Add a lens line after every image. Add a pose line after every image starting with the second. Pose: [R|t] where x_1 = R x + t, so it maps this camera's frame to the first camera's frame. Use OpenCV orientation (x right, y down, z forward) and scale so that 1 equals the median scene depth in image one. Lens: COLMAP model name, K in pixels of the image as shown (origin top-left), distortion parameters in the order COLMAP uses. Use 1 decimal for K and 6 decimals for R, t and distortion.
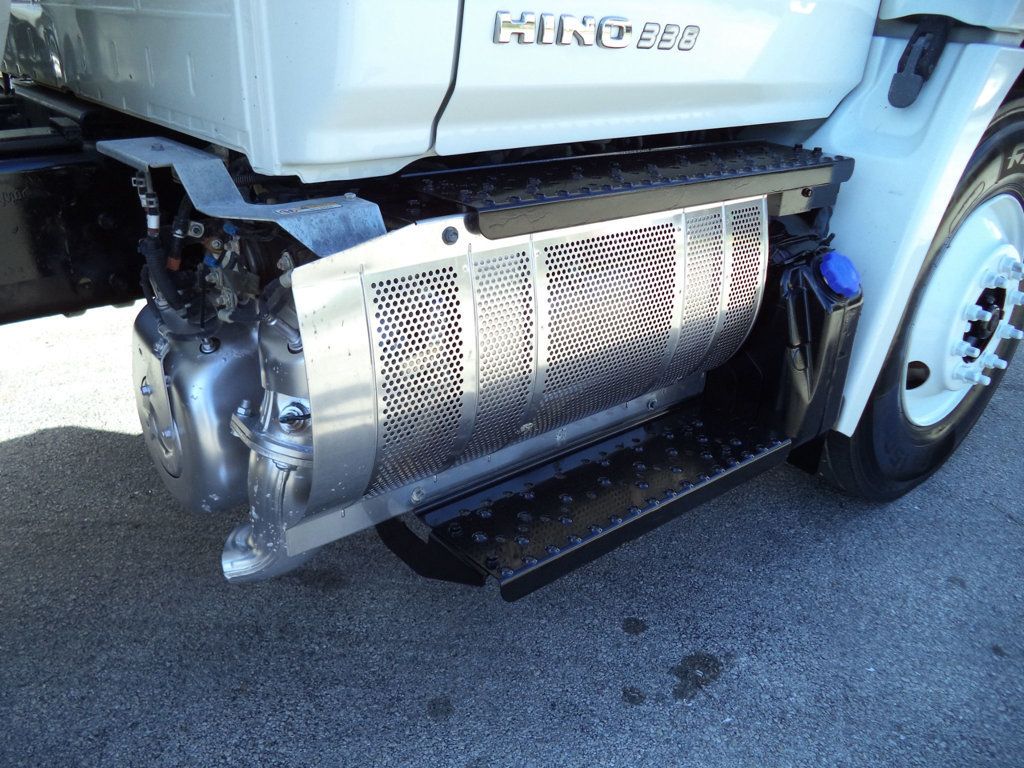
lens RADIAL K [[825.7, 0, 518.0], [0, 825.7, 379.8], [0, 0, 1]] dist [-0.028318, 0.000541]
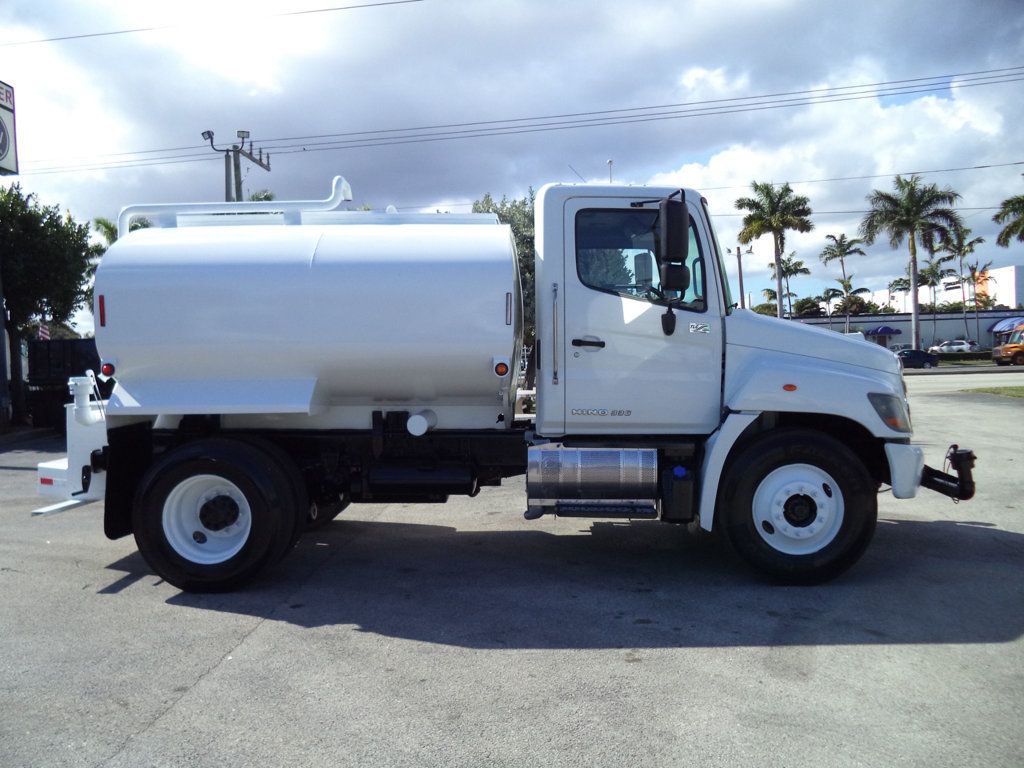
lens RADIAL K [[825.7, 0, 503.9], [0, 825.7, 383.4], [0, 0, 1]] dist [-0.028318, 0.000541]
pose [[0.733050, -0.020658, -0.679861, 2.962294], [-0.254903, 0.918350, -0.302750, 1.051153], [0.630605, 0.395230, 0.667931, -2.705373]]
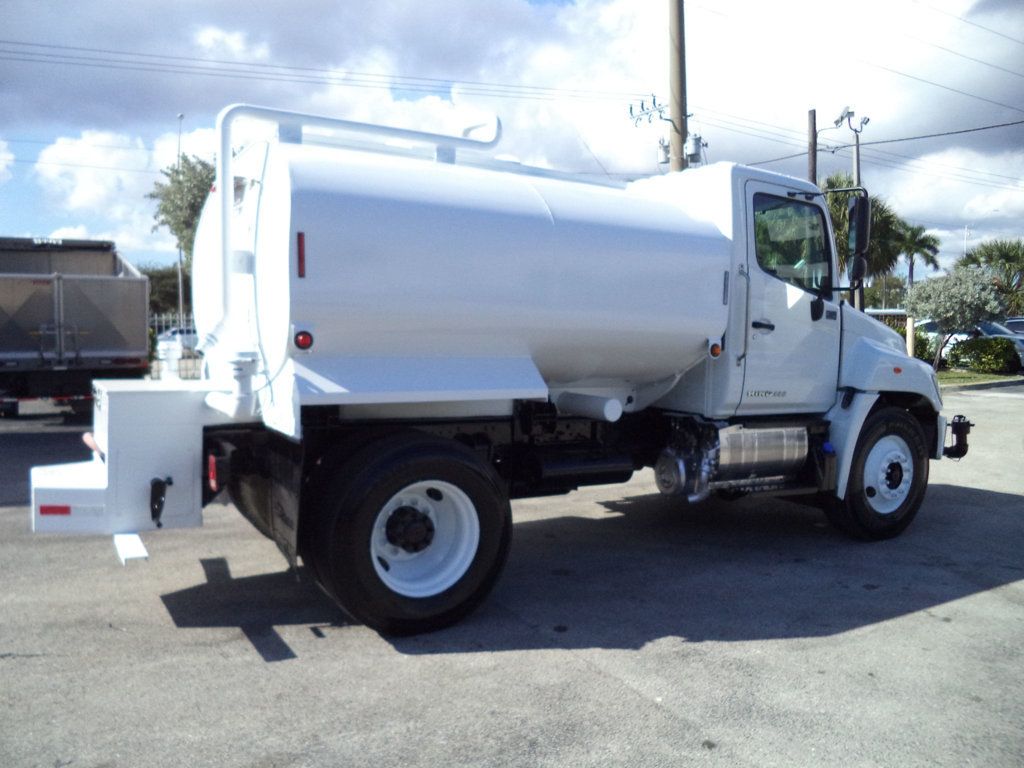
lens RADIAL K [[825.7, 0, 496.5], [0, 825.7, 386.4], [0, 0, 1]] dist [-0.028318, 0.000541]
pose [[0.983815, -0.003036, -0.179161, -0.609754], [-0.062973, 0.930220, -0.361561, 1.451880], [0.167757, 0.366991, 0.914973, -3.869647]]
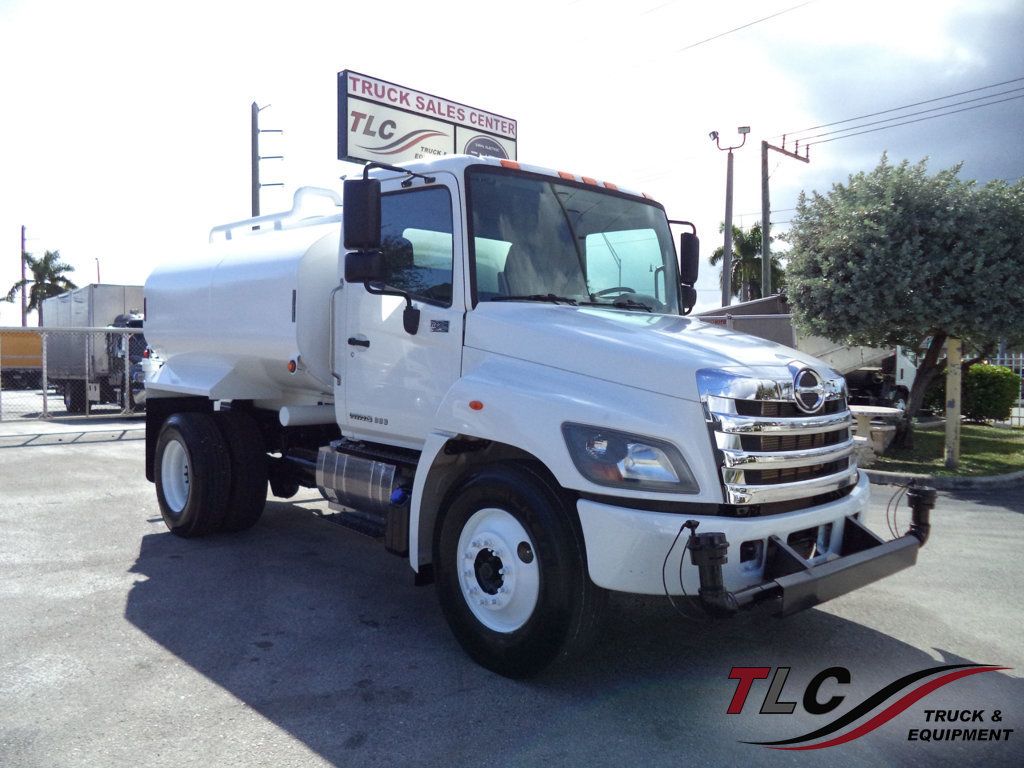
lens RADIAL K [[825.7, 0, 515.7], [0, 825.7, 384.0], [0, 0, 1]] dist [-0.028318, 0.000541]
pose [[0.053284, 0.008468, -0.998543, 4.498044], [-0.444865, 0.895452, -0.016145, -0.837028], [0.894011, 0.445077, 0.051480, 1.330666]]
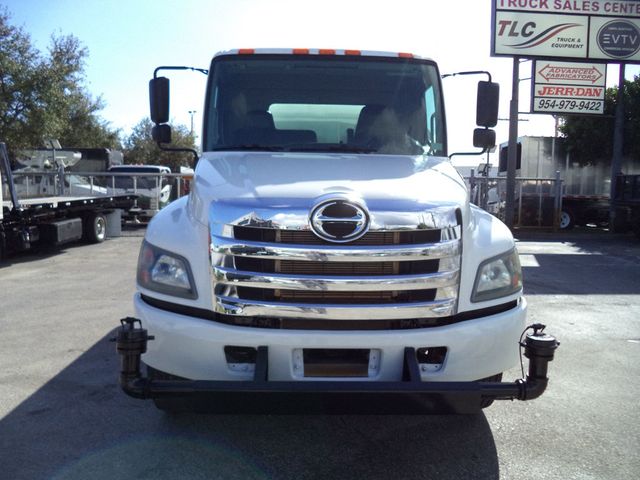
lens RADIAL K [[516.1, 0, 317.4], [0, 516.1, 248.7], [0, 0, 1]] dist [-0.028318, 0.000541]
pose [[-0.611498, 0.057184, -0.789177, 2.944204], [-0.370629, 0.860499, 0.349535, -2.103726], [0.699074, 0.506232, -0.504999, 3.823446]]
